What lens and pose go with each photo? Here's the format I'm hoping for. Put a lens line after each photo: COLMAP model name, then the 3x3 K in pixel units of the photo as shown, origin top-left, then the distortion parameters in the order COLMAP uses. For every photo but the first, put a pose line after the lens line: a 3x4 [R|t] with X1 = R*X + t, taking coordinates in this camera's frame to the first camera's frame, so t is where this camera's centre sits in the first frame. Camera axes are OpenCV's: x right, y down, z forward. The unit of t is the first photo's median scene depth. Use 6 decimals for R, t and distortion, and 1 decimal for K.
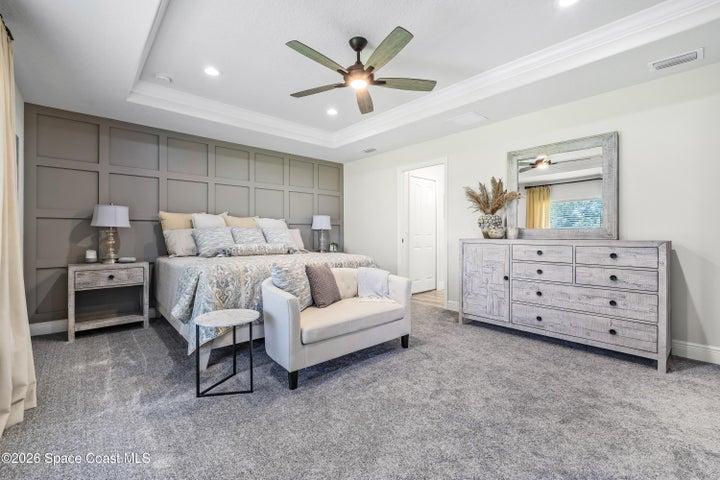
lens RADIAL K [[312.6, 0, 362.7], [0, 312.6, 240.6], [0, 0, 1]] dist [-0.001379, -0.000028]
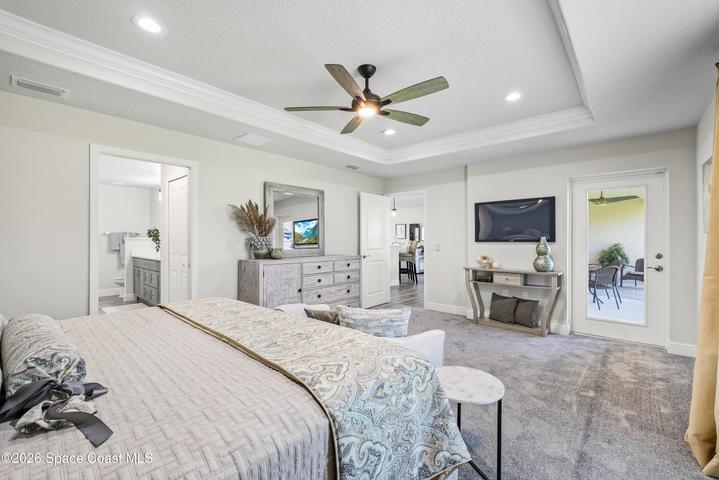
lens RADIAL K [[312.2, 0, 362.2], [0, 312.2, 240.6], [0, 0, 1]] dist [-0.001379, -0.000028]
pose [[-0.112807, -0.004258, 0.993608, -0.843953], [0.015658, 0.999859, 0.006063, -0.085548], [-0.993494, 0.016242, -0.112724, 0.955119]]
